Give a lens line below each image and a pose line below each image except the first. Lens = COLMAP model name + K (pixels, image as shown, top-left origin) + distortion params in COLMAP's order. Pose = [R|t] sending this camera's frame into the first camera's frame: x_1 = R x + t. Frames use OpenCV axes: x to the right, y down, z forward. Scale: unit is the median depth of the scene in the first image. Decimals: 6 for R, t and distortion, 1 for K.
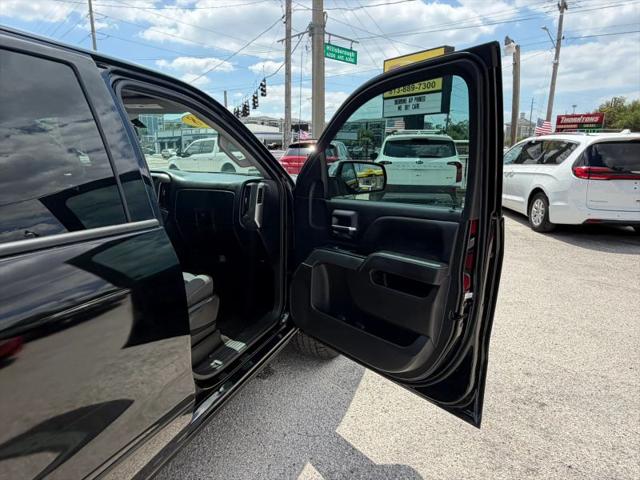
lens RADIAL K [[408.8, 0, 298.3], [0, 408.8, 240.5], [0, 0, 1]] dist [0.001999, 0.002907]
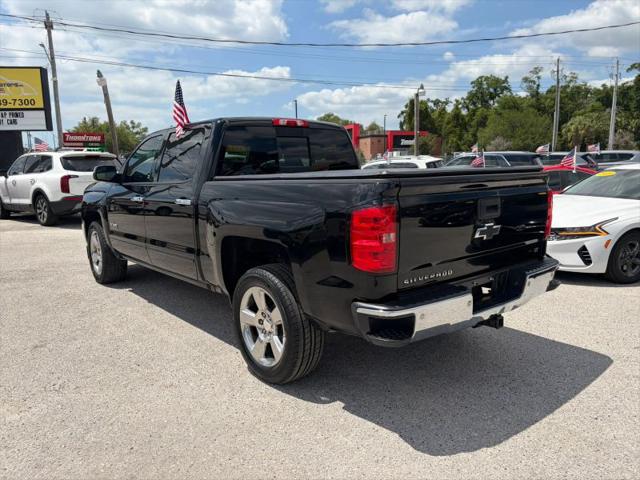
lens RADIAL K [[493.7, 0, 320.0], [0, 493.7, 240.0], [0, 0, 1]] dist [0.070202, -0.090596]
pose [[0.447475, -0.143930, 0.882638, -0.390951], [0.212429, 0.975822, 0.051429, 0.028076], [-0.868700, 0.164485, 0.467231, -0.104569]]
